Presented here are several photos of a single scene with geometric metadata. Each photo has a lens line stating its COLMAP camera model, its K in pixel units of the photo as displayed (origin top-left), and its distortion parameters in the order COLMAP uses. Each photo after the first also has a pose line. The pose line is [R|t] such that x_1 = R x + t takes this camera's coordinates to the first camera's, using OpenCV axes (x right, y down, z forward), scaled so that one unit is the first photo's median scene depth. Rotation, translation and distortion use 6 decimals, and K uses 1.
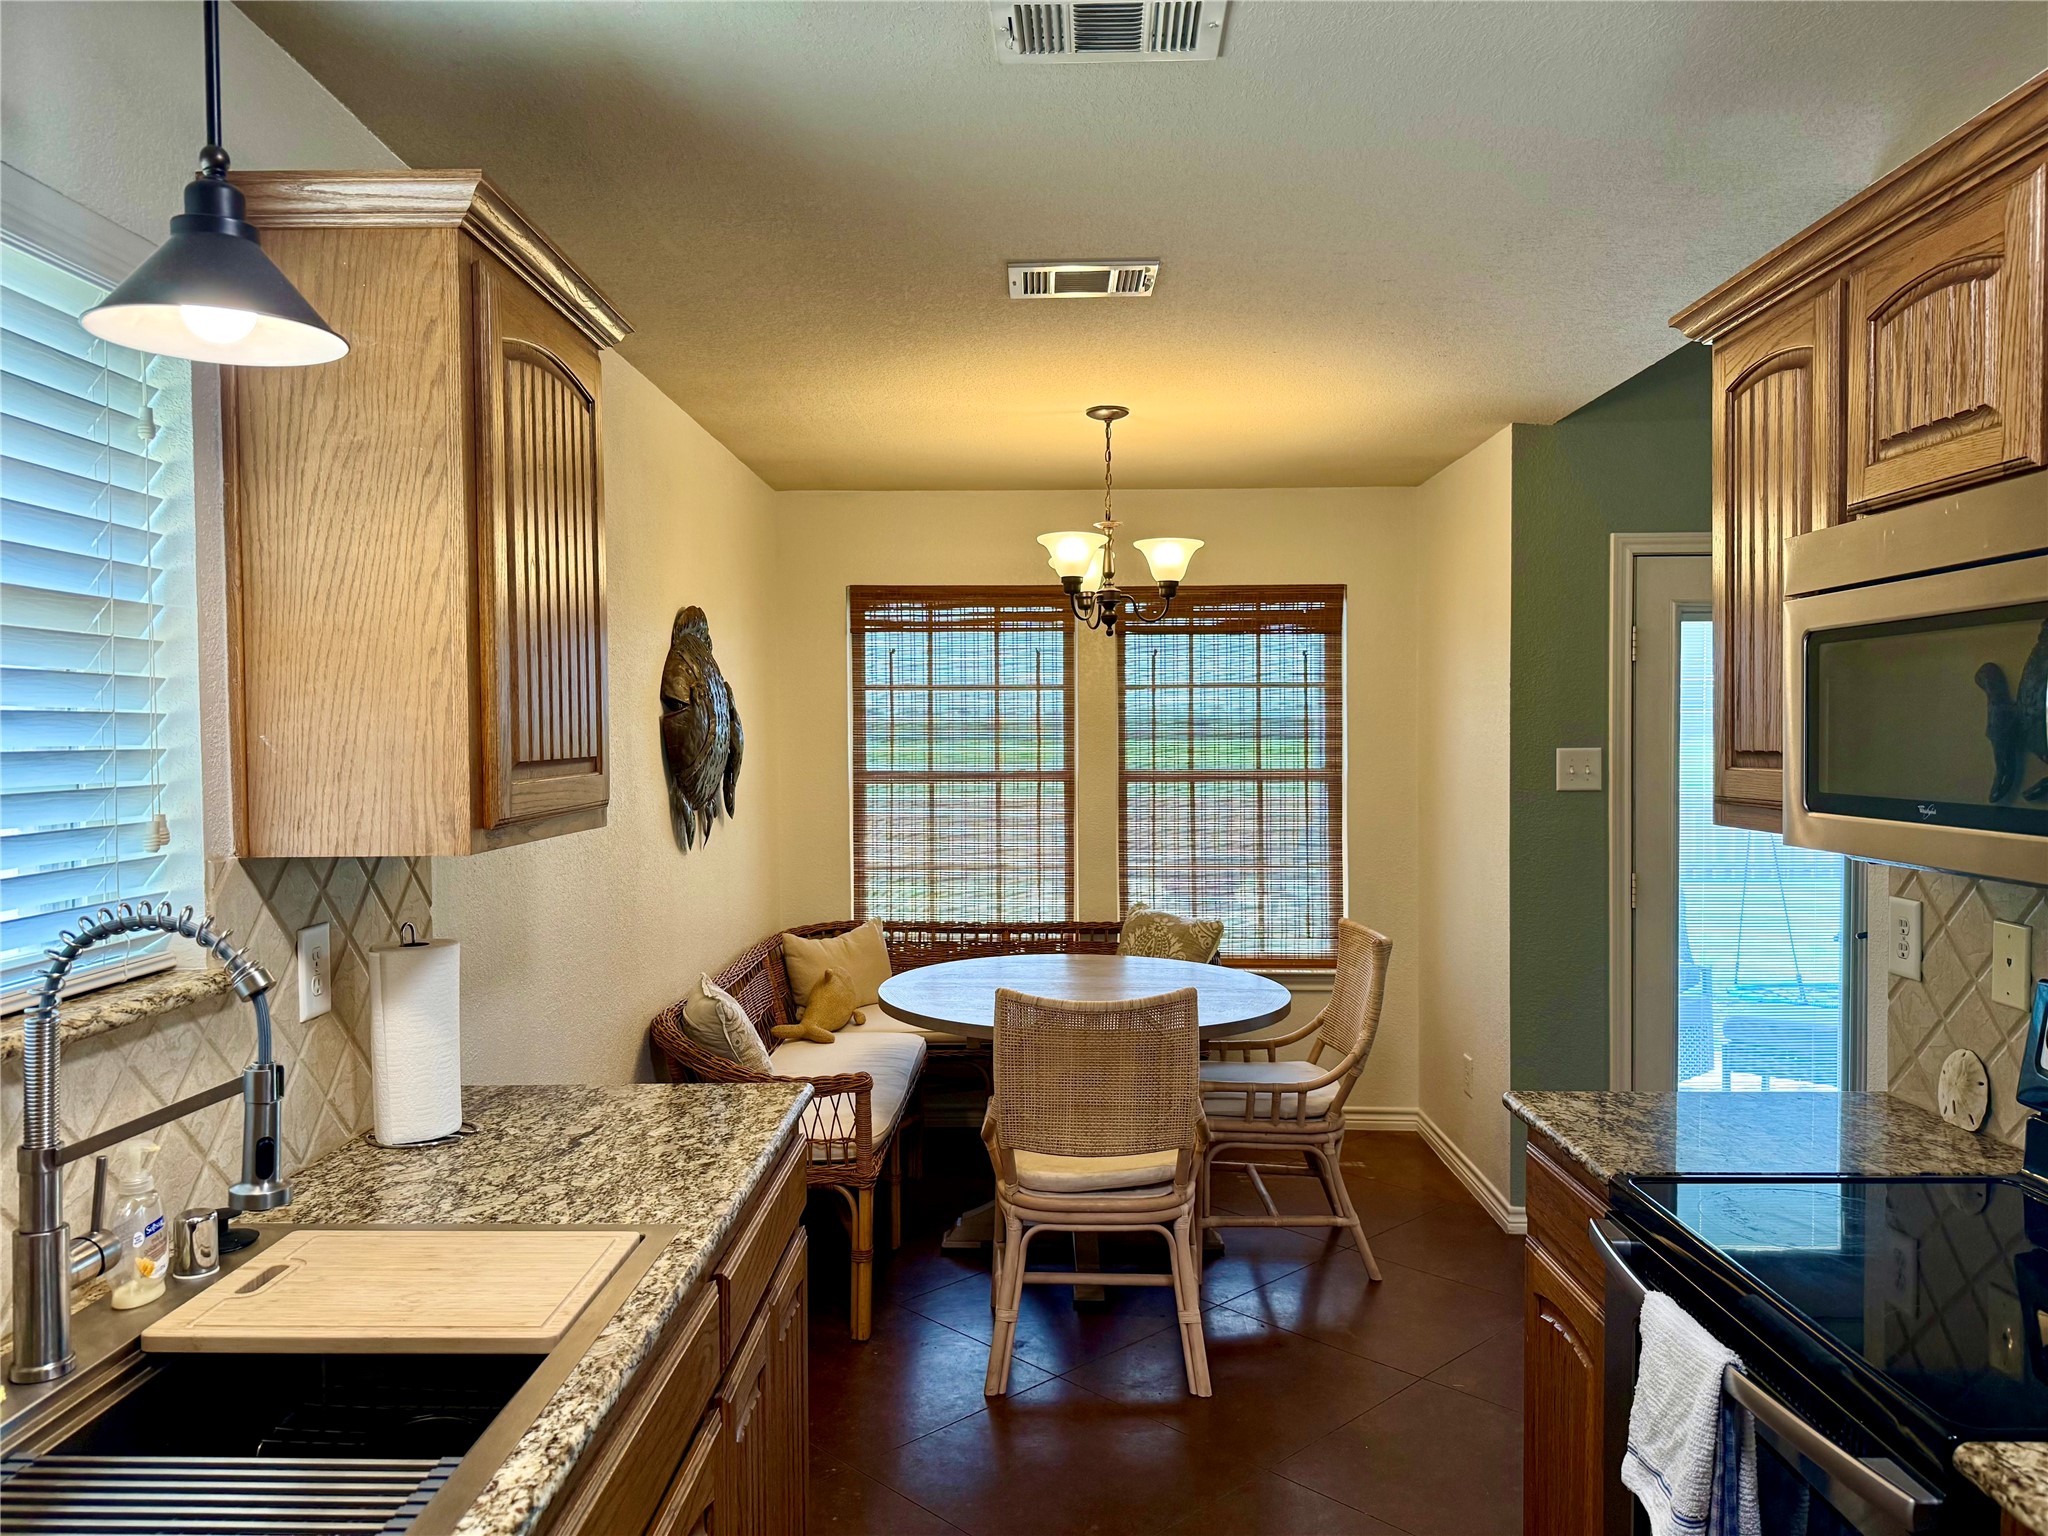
lens RADIAL K [[1450.5, 0, 1023.9], [0, 1450.5, 758.9], [0, 0, 1]] dist [0.054200, -0.060296]
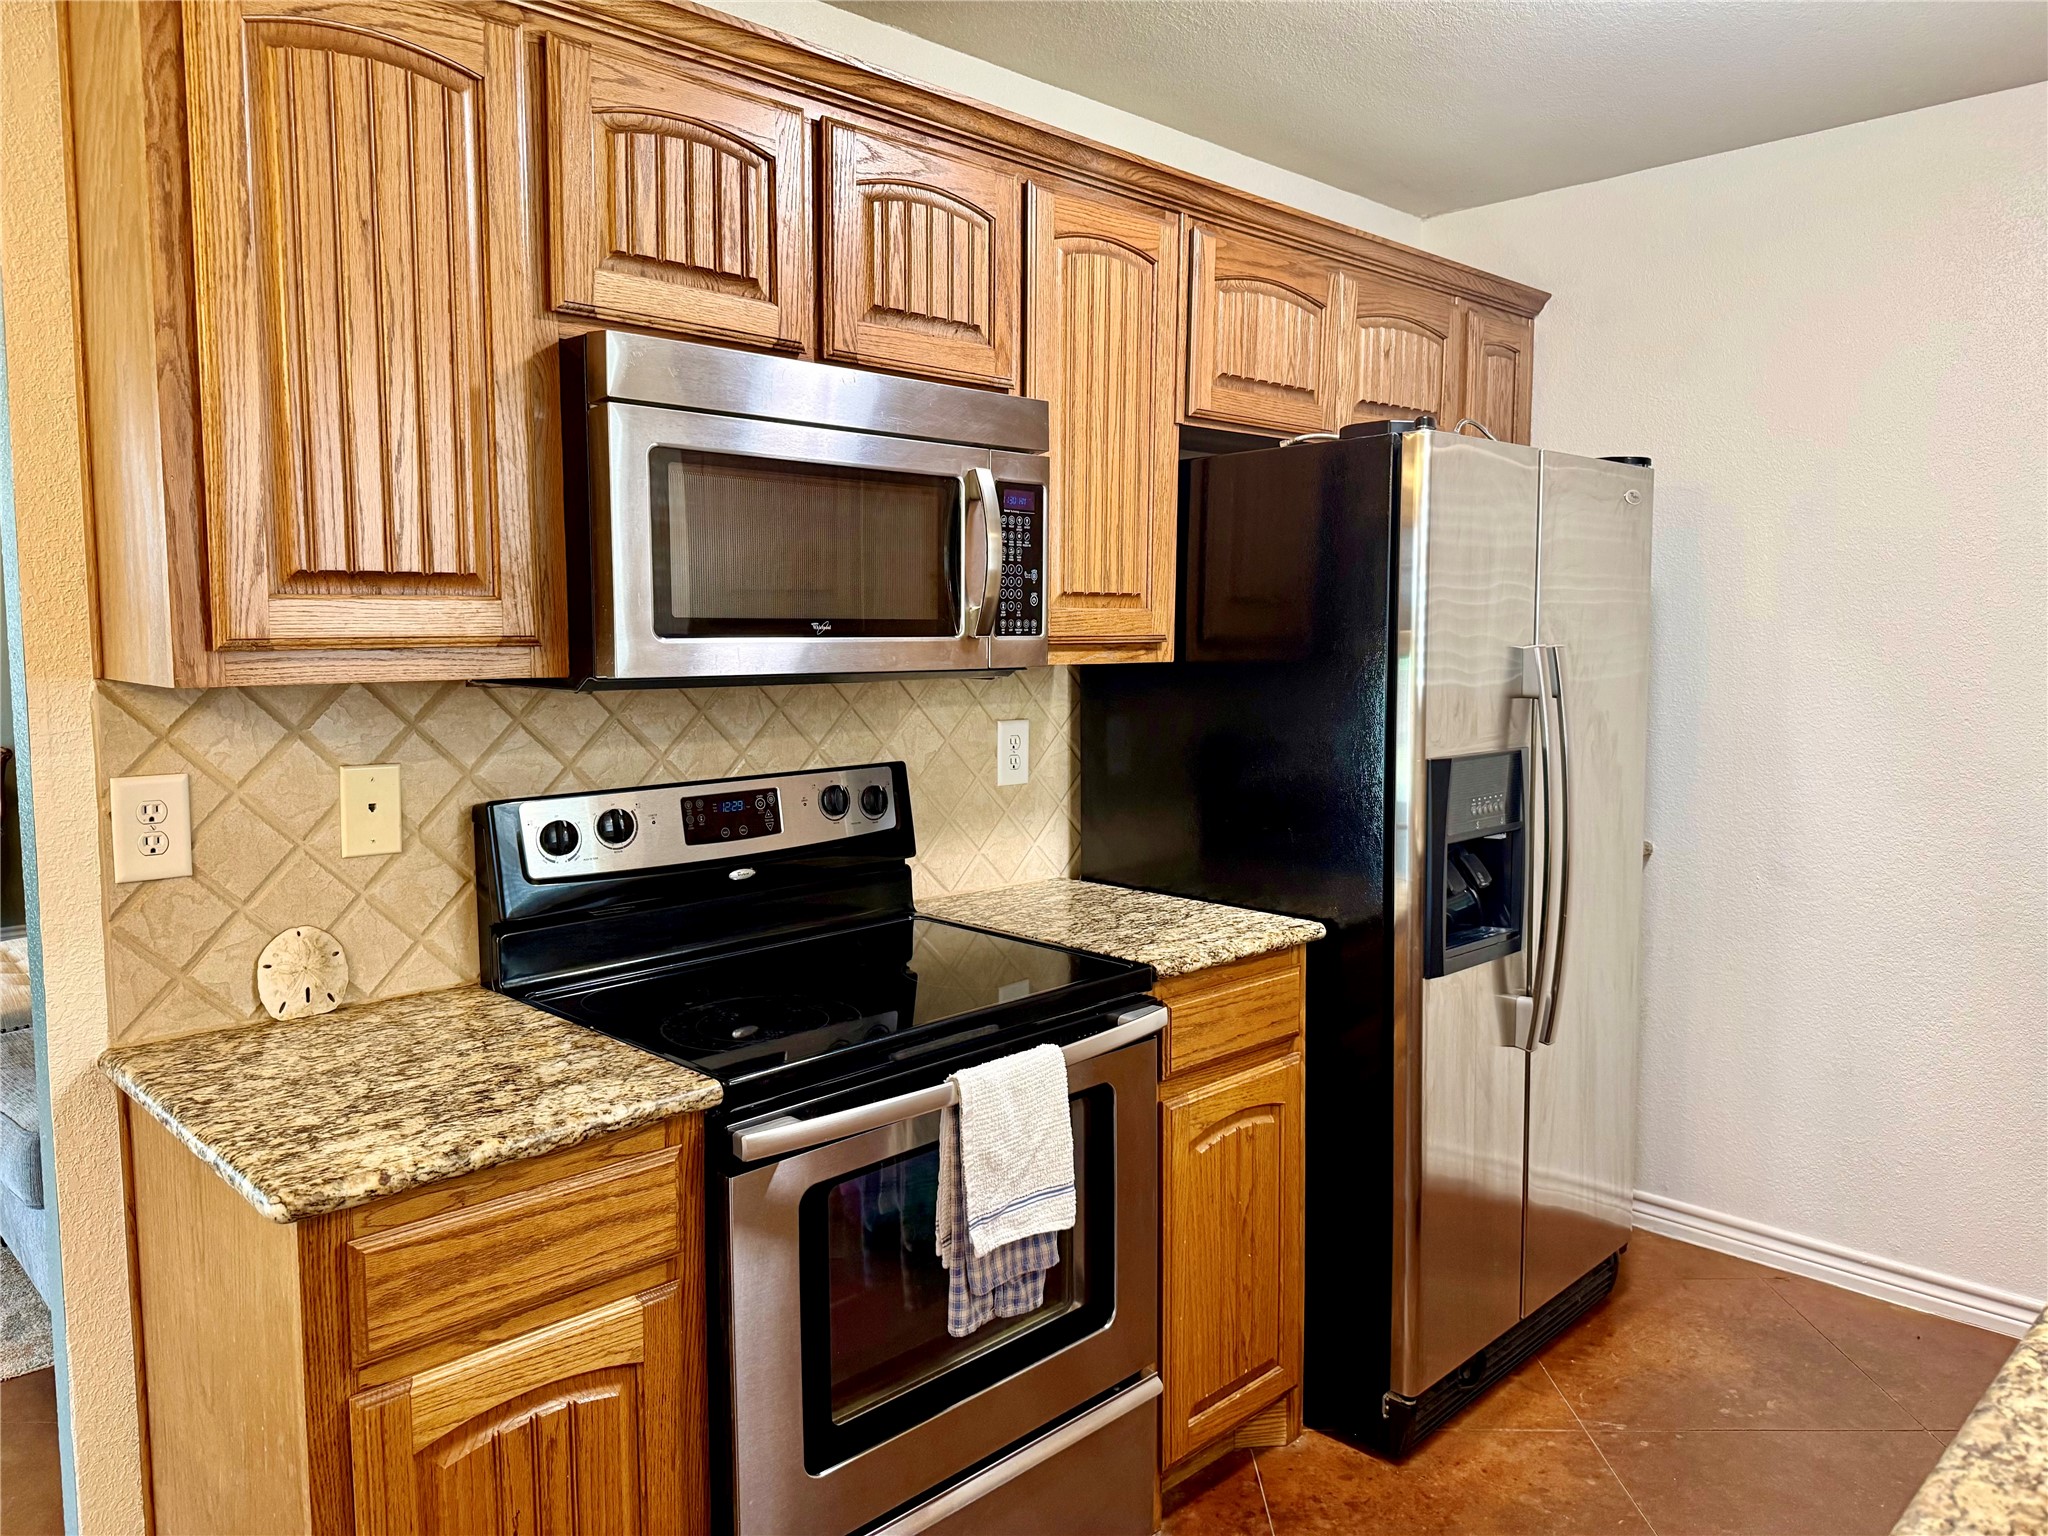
lens RADIAL K [[1450.5, 0, 1018.2], [0, 1450.5, 755.4], [0, 0, 1]] dist [0.054200, -0.060296]
pose [[-0.707894, -0.061625, 0.703625, -0.279688], [0.014210, 0.994742, 0.101418, 0.017857], [-0.706176, 0.081792, -0.703297, 1.413040]]
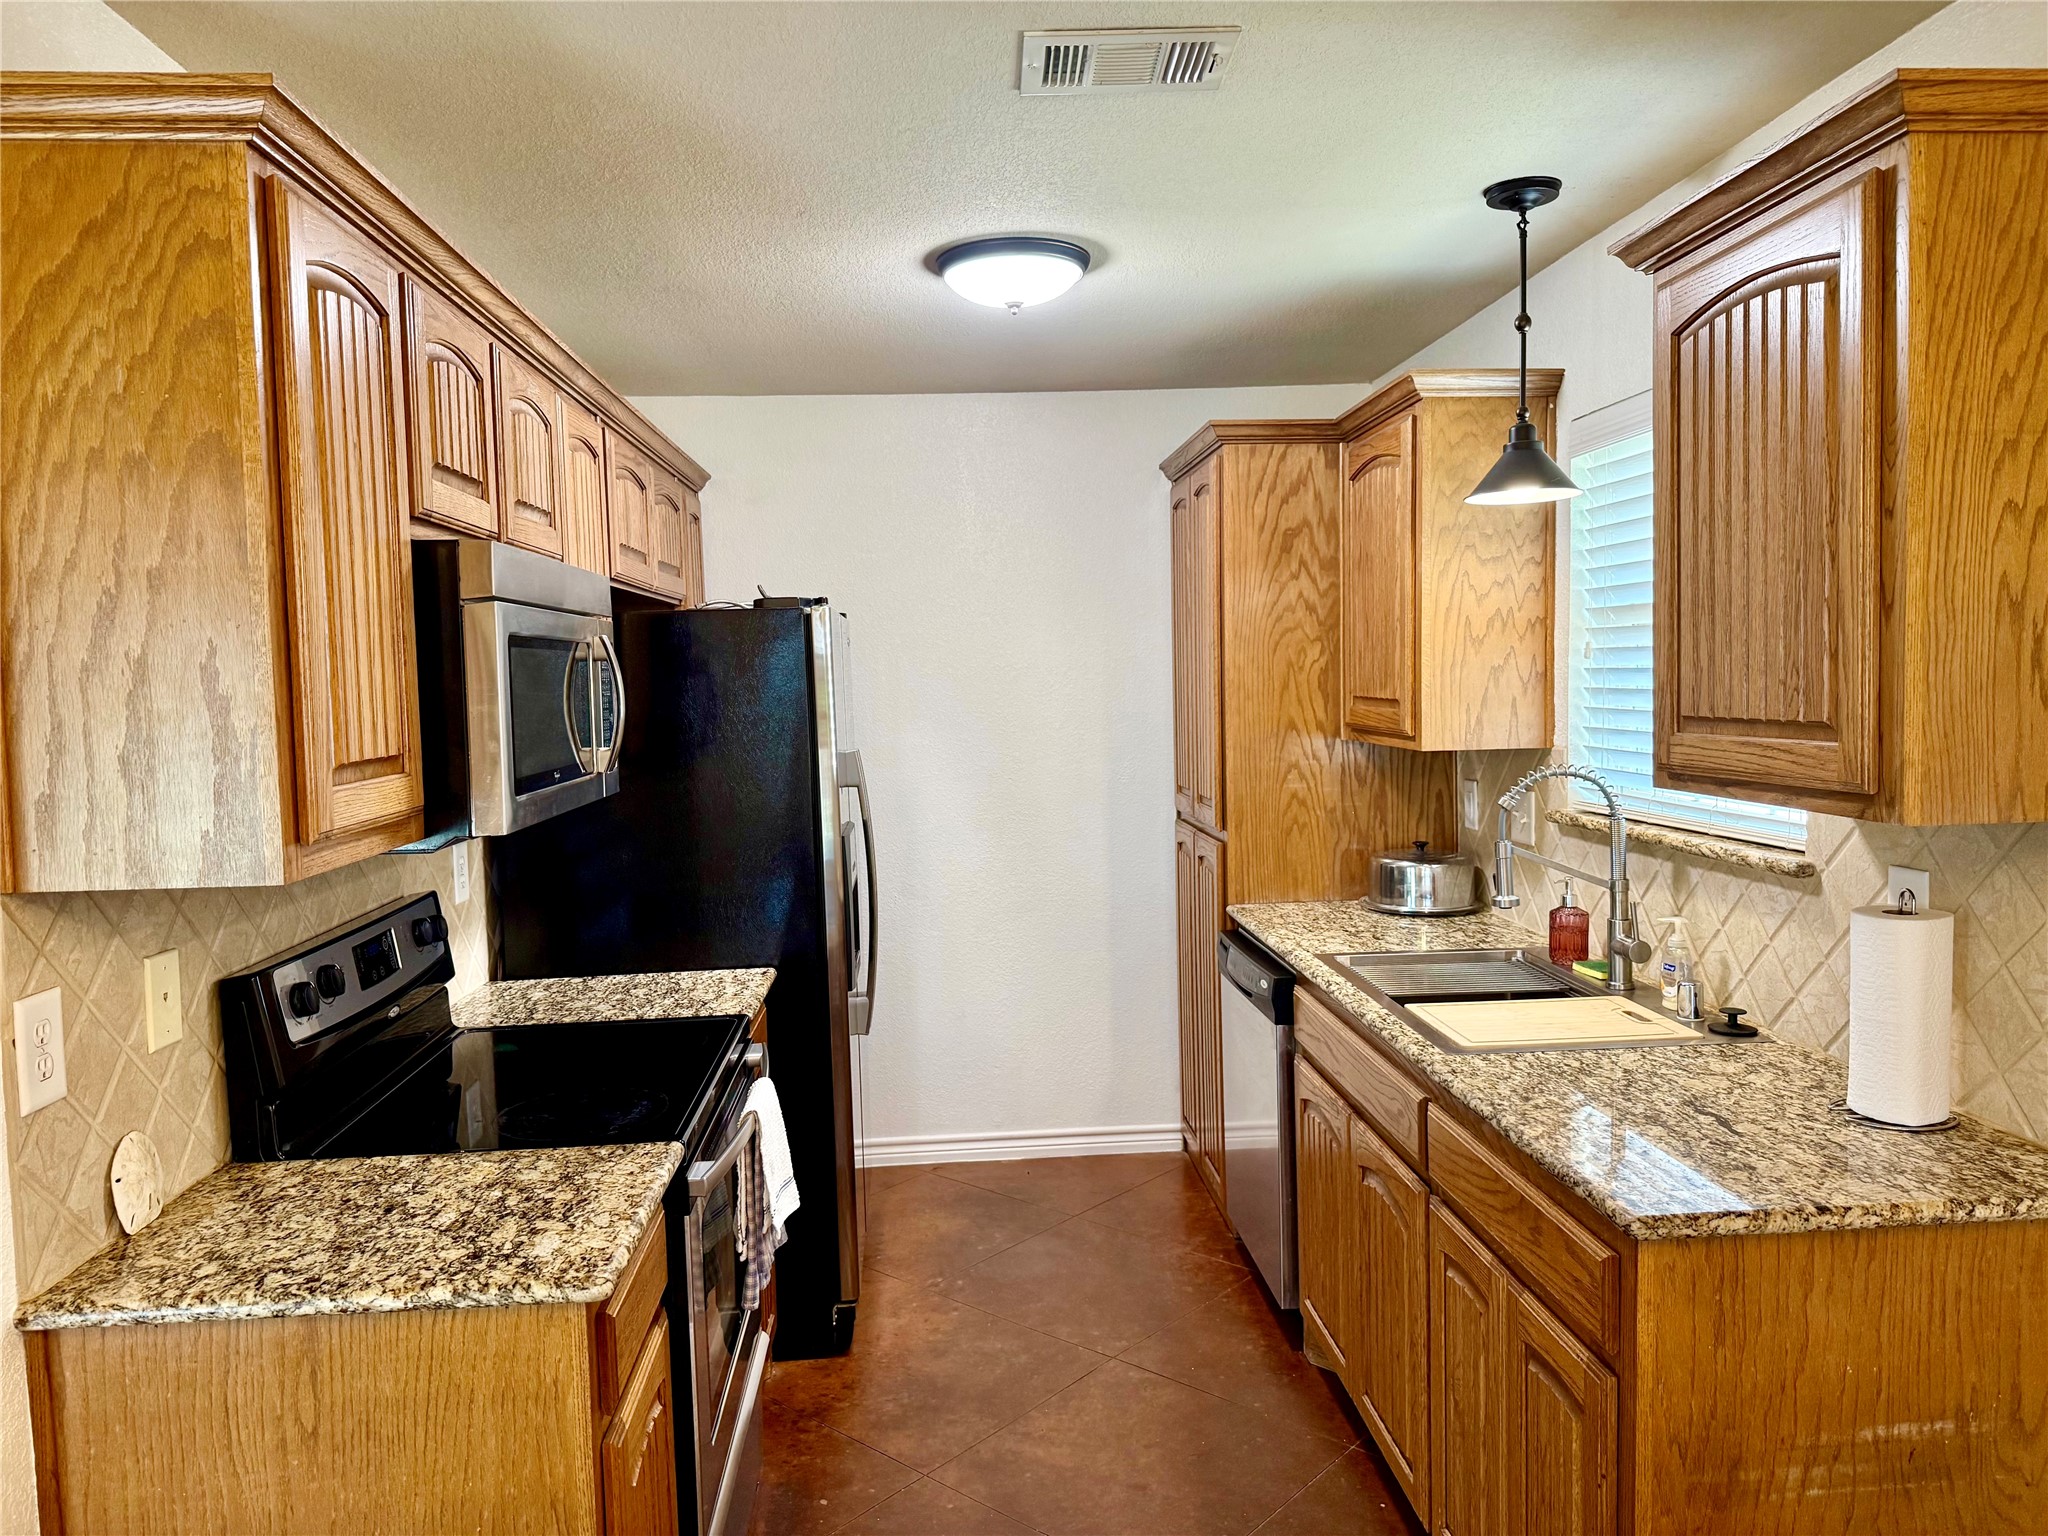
lens RADIAL K [[1450.5, 0, 1023.2], [0, 1450.5, 764.8], [0, 0, 1]] dist [0.054200, -0.060296]
pose [[-0.996560, 0.034628, -0.075297, 0.220486], [0.028470, 0.996277, 0.081374, -0.062800], [0.077834, 0.078950, -0.993835, 1.992288]]
